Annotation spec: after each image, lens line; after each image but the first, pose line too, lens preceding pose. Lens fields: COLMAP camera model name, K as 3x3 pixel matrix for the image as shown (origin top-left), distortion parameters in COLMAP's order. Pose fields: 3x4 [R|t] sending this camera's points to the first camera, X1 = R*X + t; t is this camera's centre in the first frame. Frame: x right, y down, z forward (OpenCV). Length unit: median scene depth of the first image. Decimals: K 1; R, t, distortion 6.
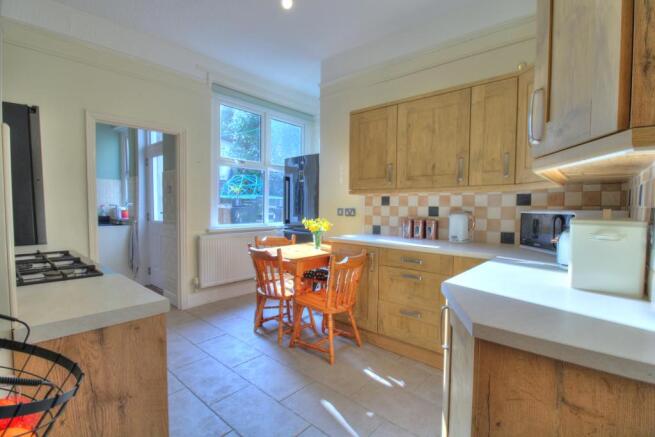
lens RADIAL K [[304.7, 0, 325.1], [0, 304.7, 222.8], [0, 0, 1]] dist [-0.010230, -0.003875]
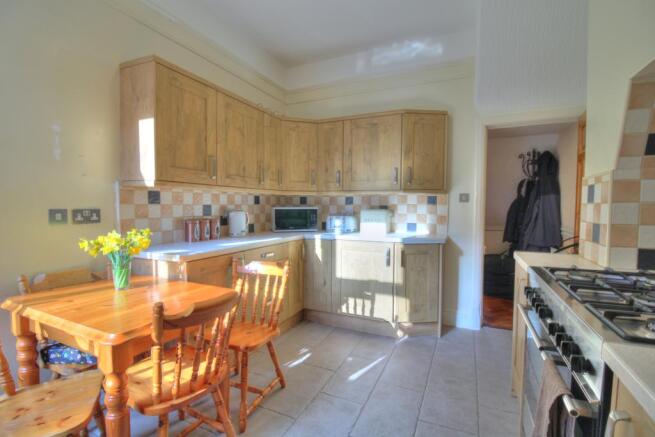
lens RADIAL K [[304.7, 0, 330.8], [0, 304.7, 220.4], [0, 0, 1]] dist [-0.010230, -0.003875]
pose [[-0.301900, -0.058917, 0.951517, -0.684414], [0.039624, 0.996451, 0.074272, -0.060125], [-0.952516, 0.060125, -0.298494, 0.915802]]
